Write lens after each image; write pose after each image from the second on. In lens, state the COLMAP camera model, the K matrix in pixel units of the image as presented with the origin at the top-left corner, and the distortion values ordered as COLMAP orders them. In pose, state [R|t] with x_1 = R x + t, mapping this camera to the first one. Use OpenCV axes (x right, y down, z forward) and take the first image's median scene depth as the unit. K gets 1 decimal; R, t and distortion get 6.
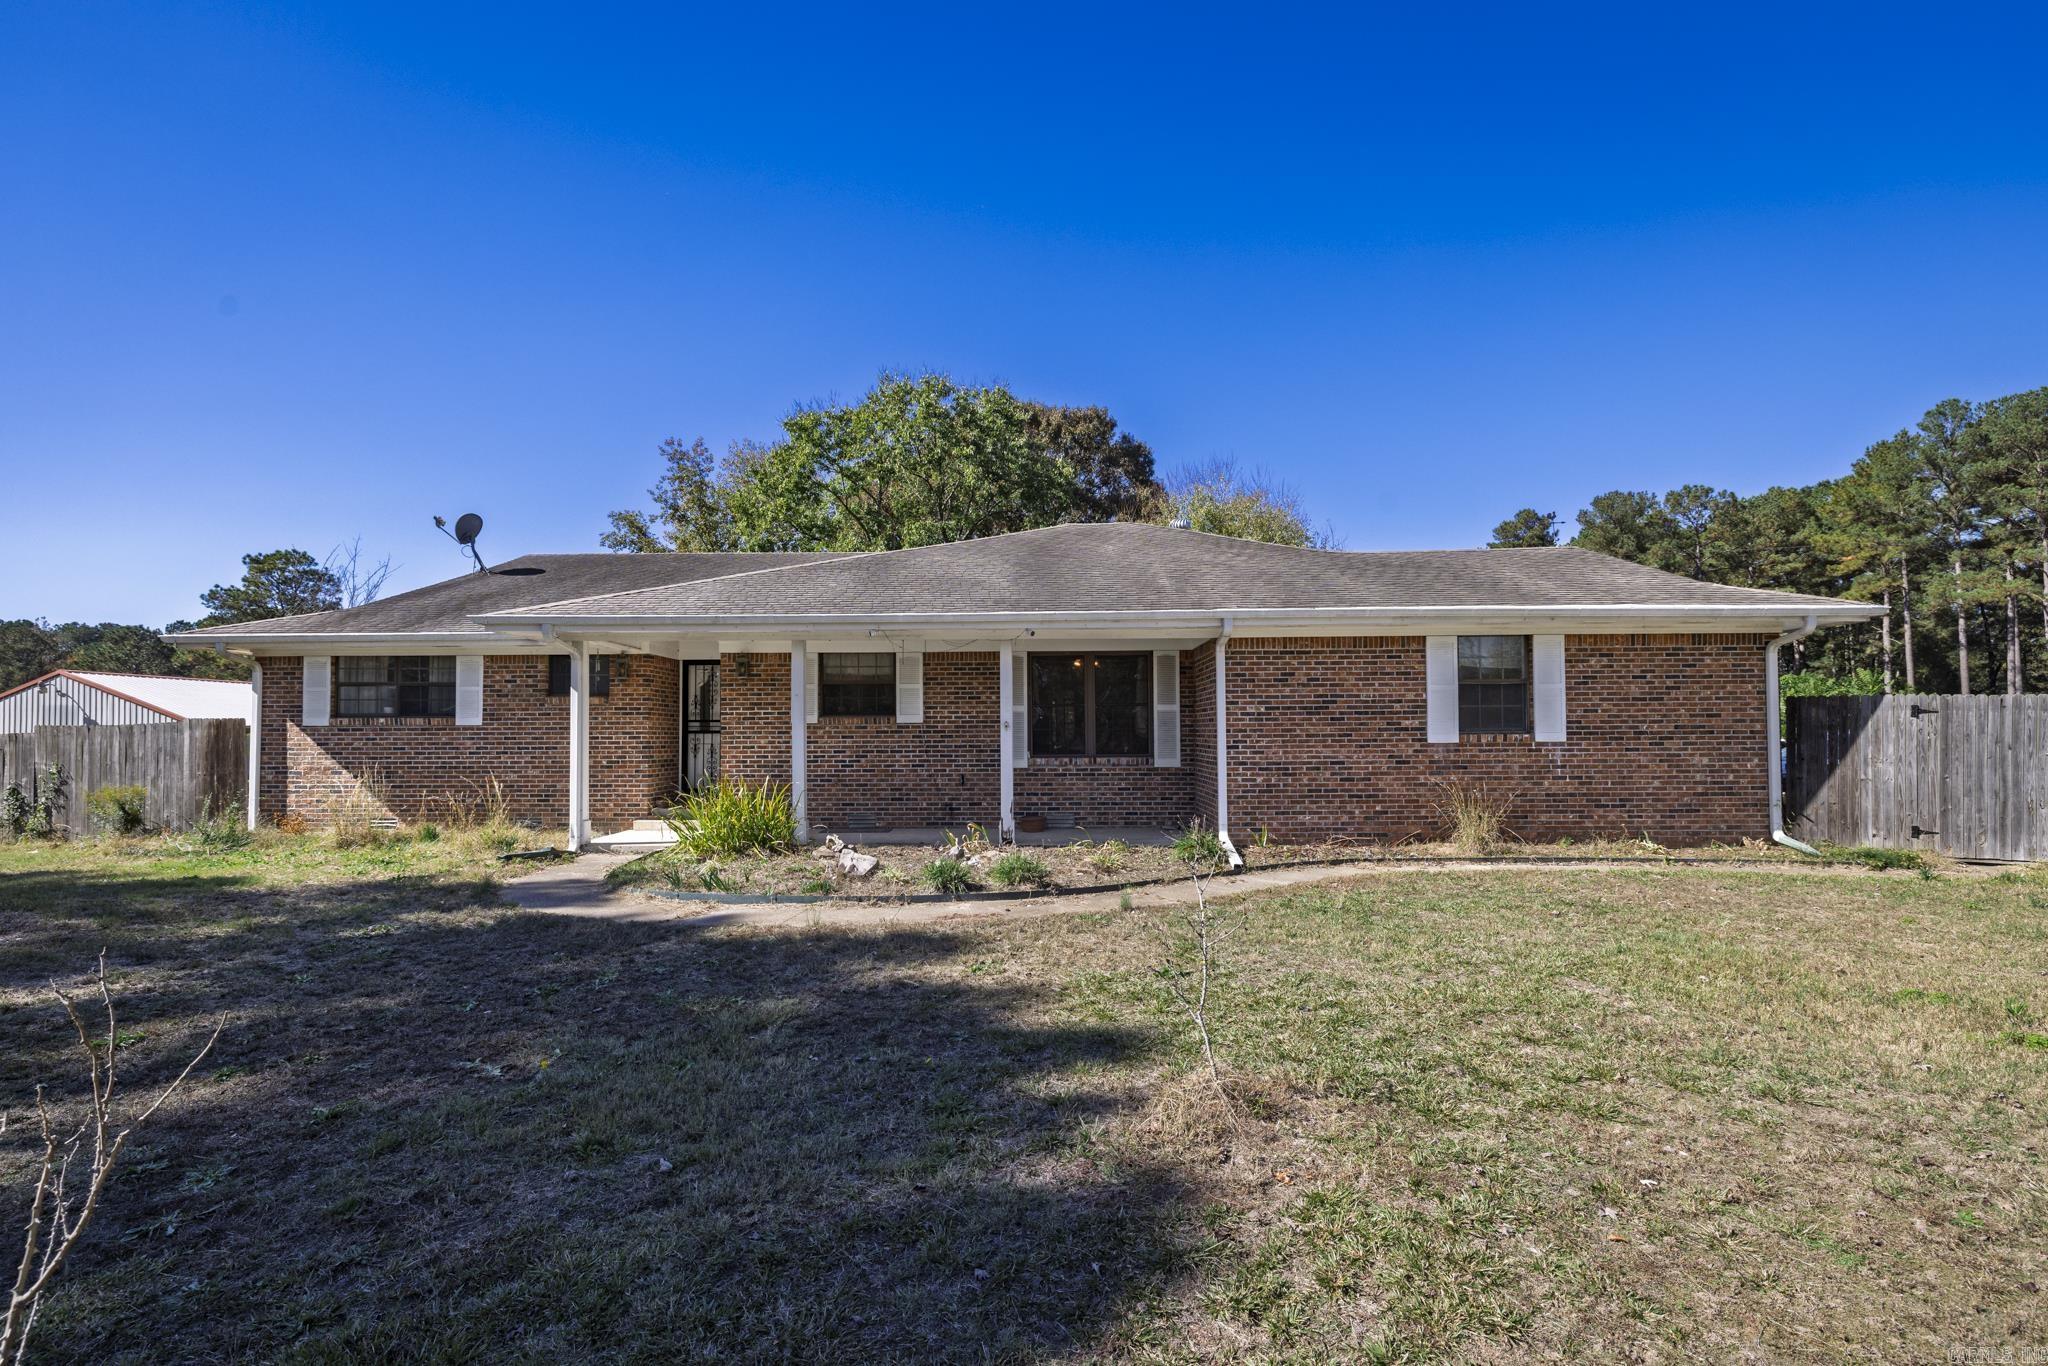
lens RADIAL K [[872.7, 0, 1001.9], [0, 872.7, 704.2], [0, 0, 1]] dist [0.000513, -0.000228]
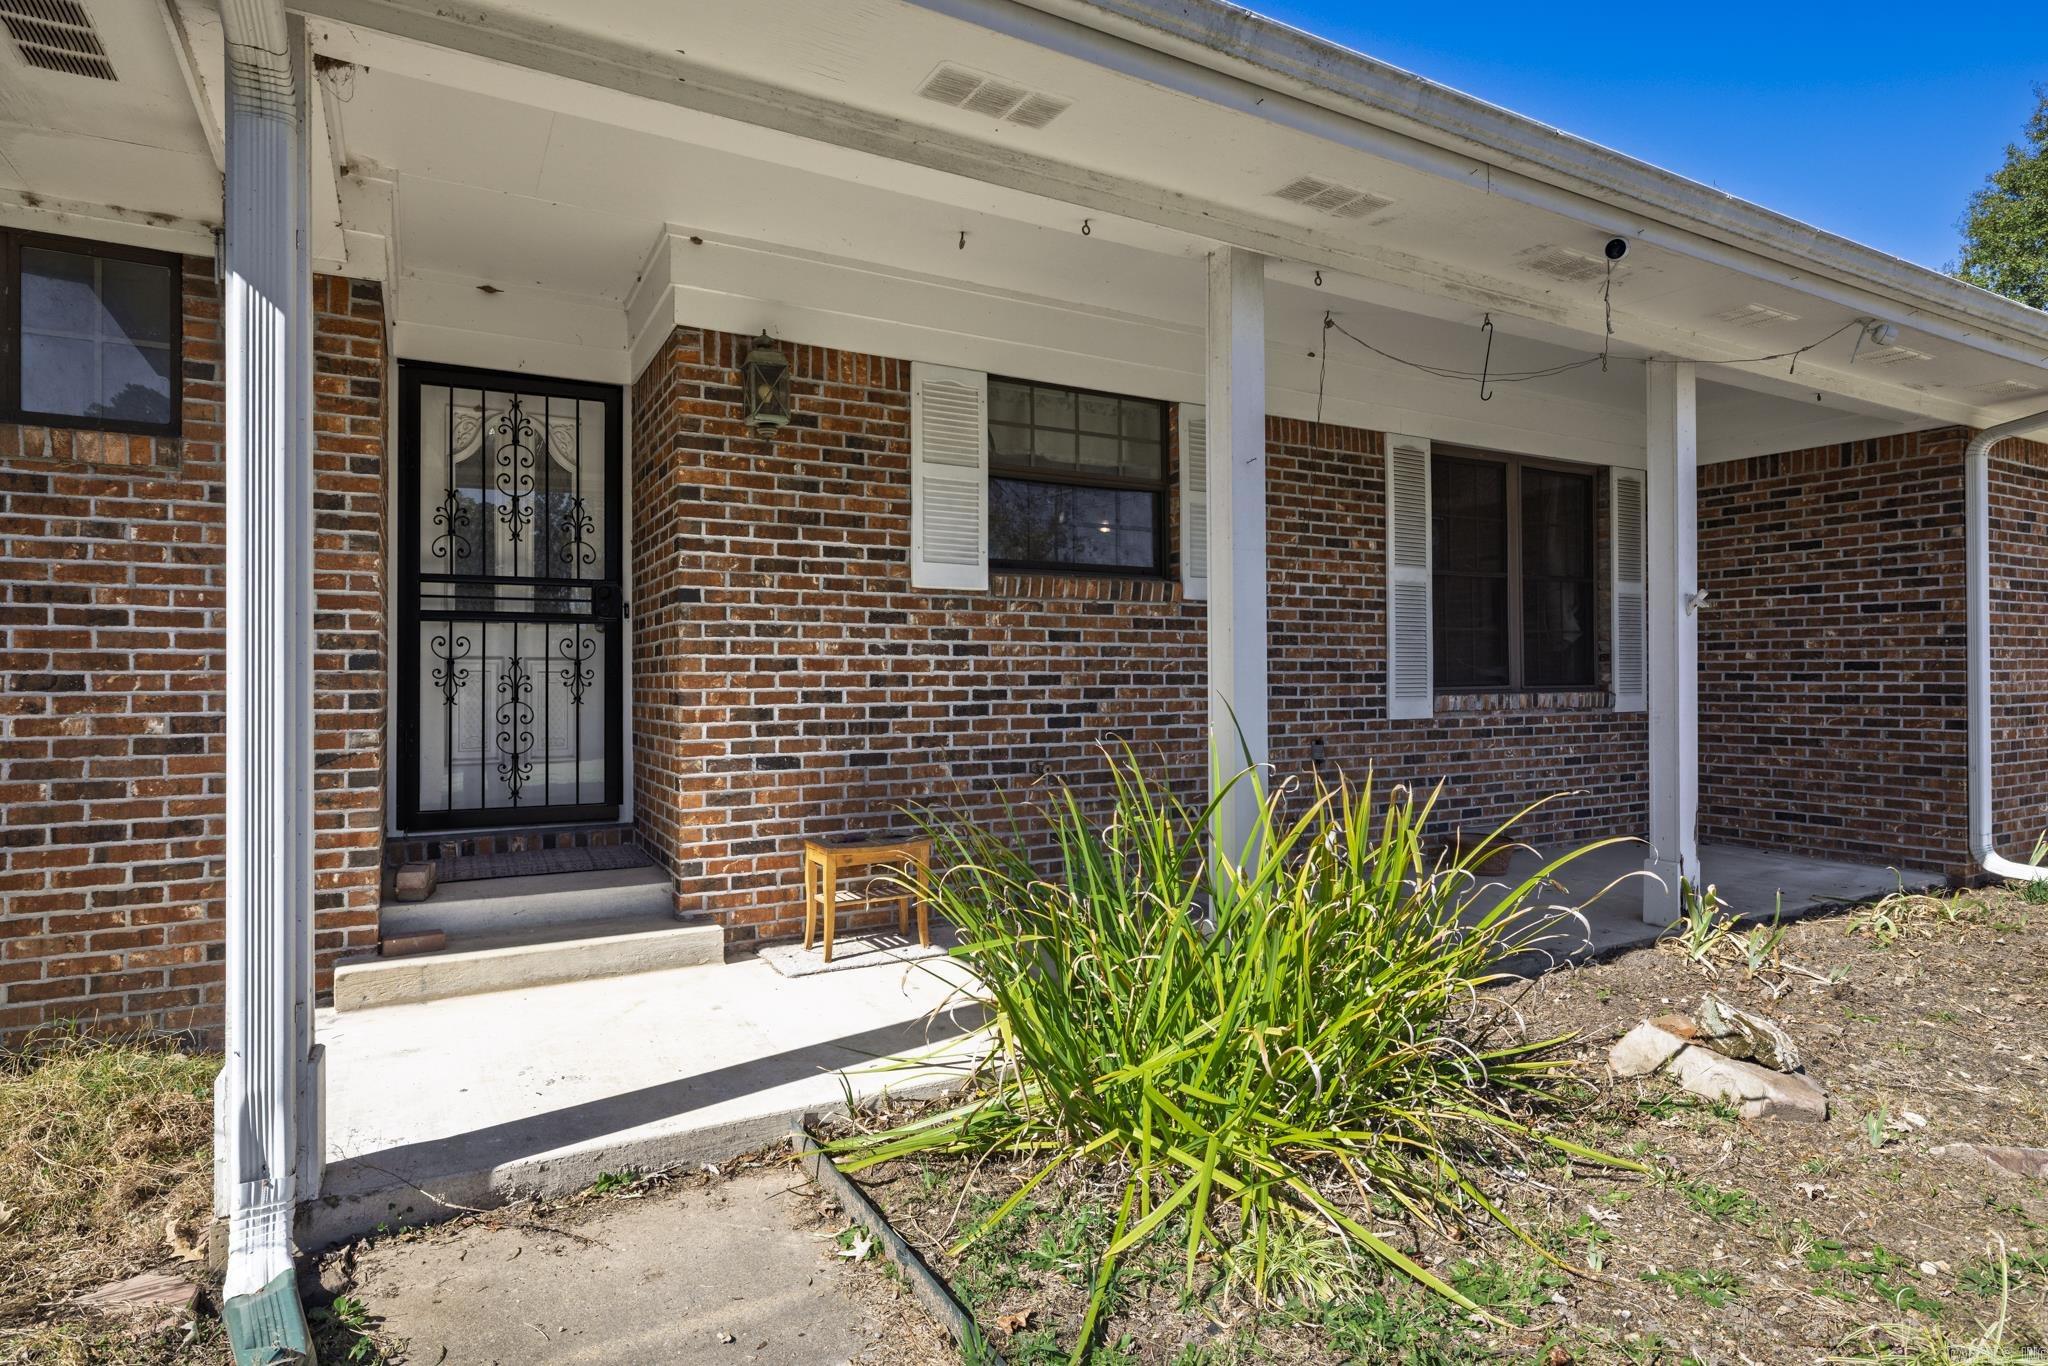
lens RADIAL K [[1110.8, 0, 1024.0], [0, 1110.8, 683.0], [0, 0, 1]] dist [-0.015148, -0.000064]
pose [[0.861810, -0.000963, 0.507231, -0.469448], [-0.021017, 0.999072, 0.037606, 0.045910], [-0.506796, -0.043069, 0.860989, 0.736219]]
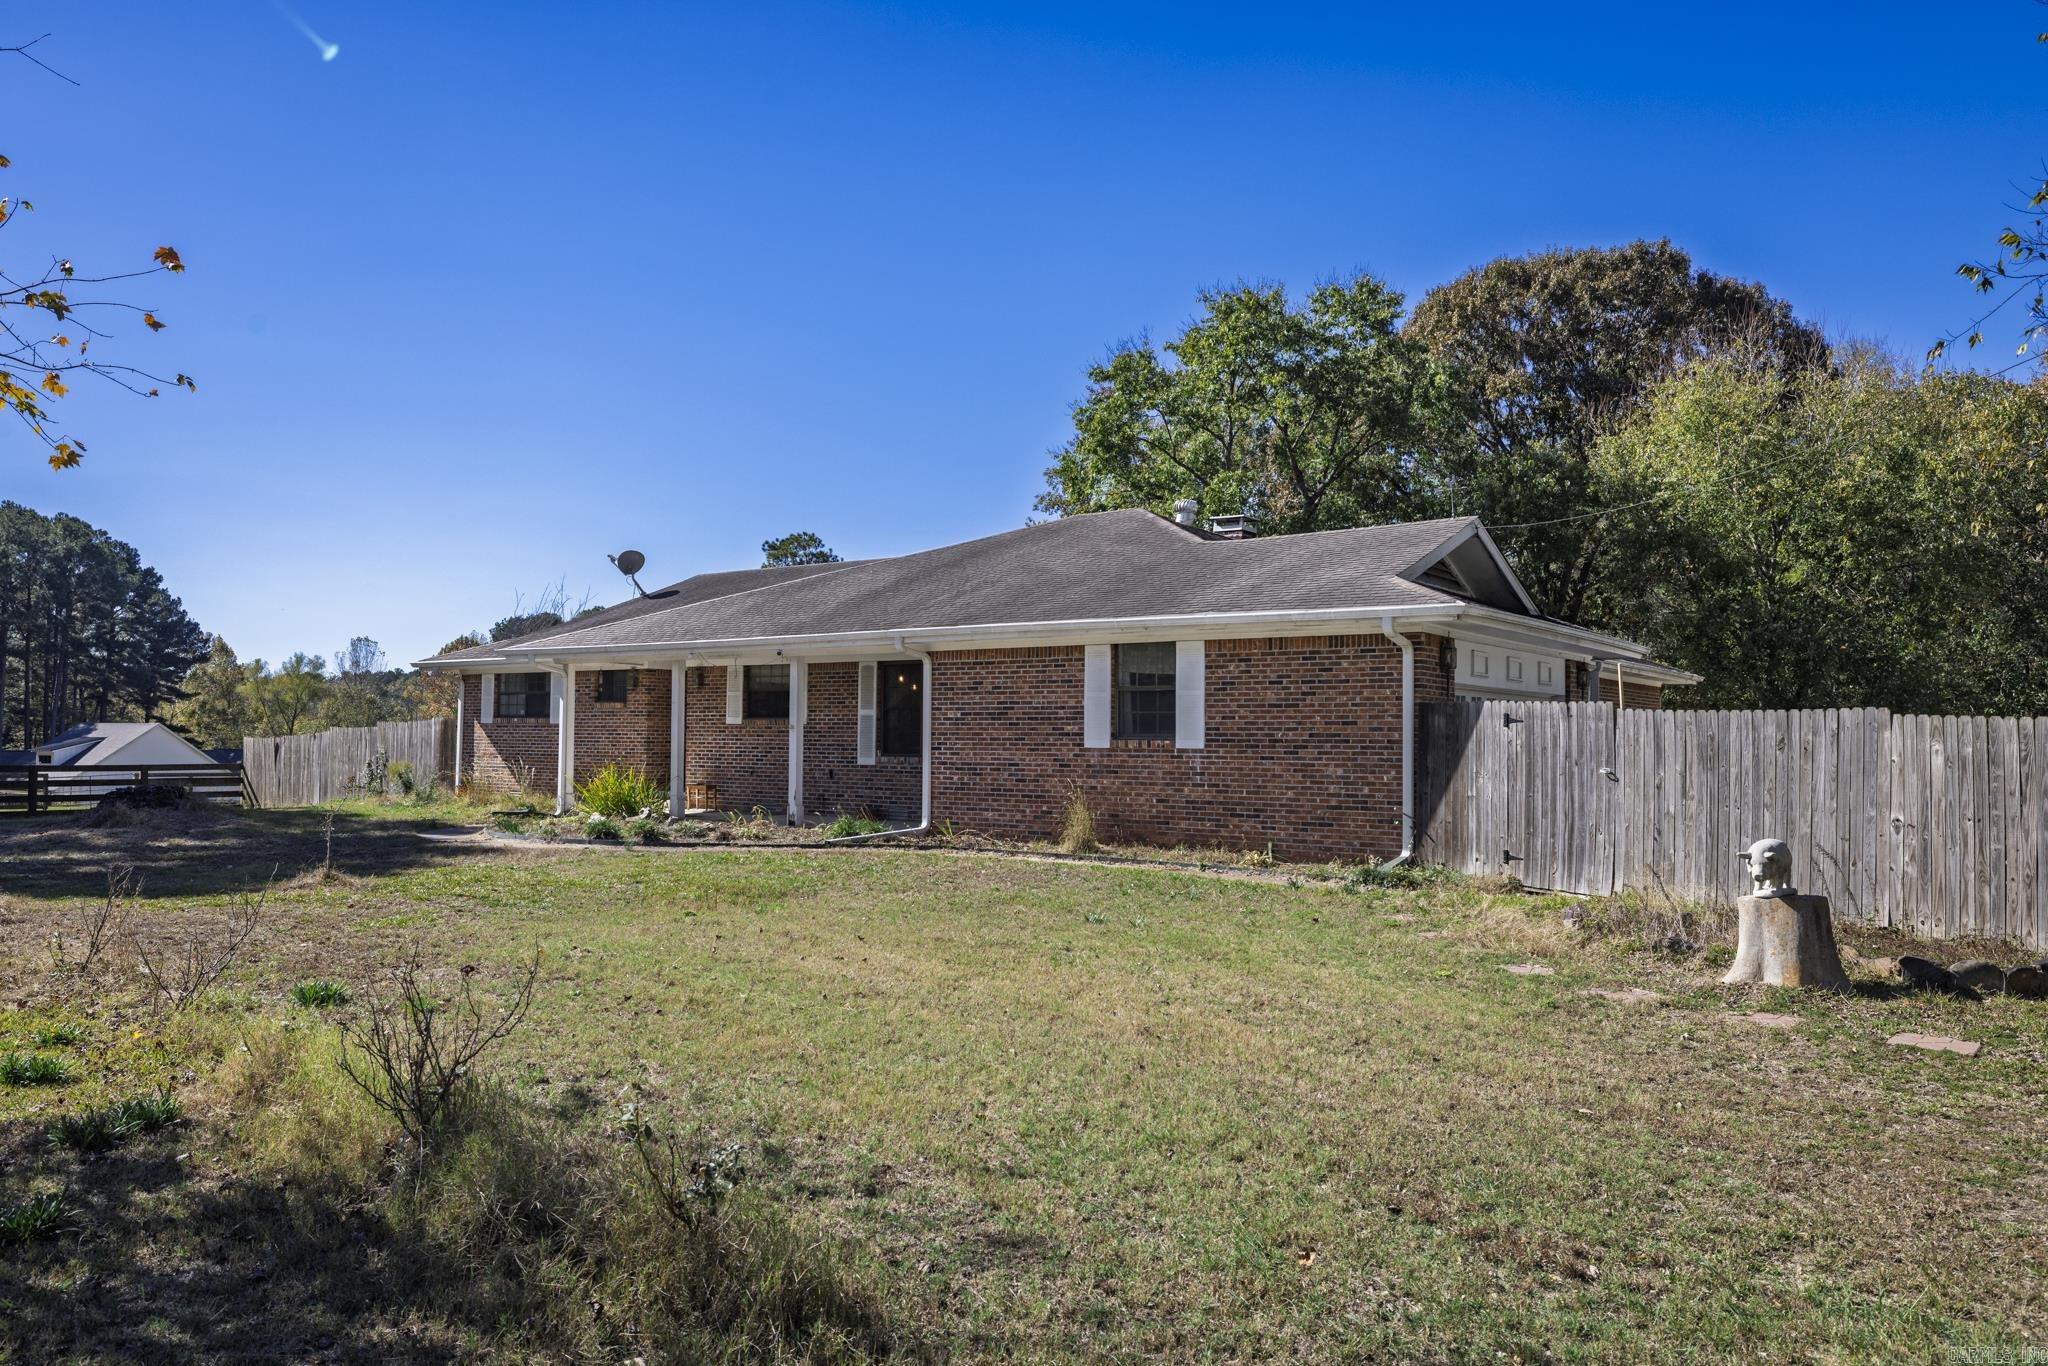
lens RADIAL K [[1270.1, 0, 1024.0], [0, 1270.1, 683.0], [0, 0, 1]] dist [-0.000497, -0.000220]
pose [[0.845178, -0.010103, -0.534389, 1.219452], [0.007142, 0.999946, -0.007609, -0.021521], [0.534437, 0.002615, 0.845204, -0.318379]]
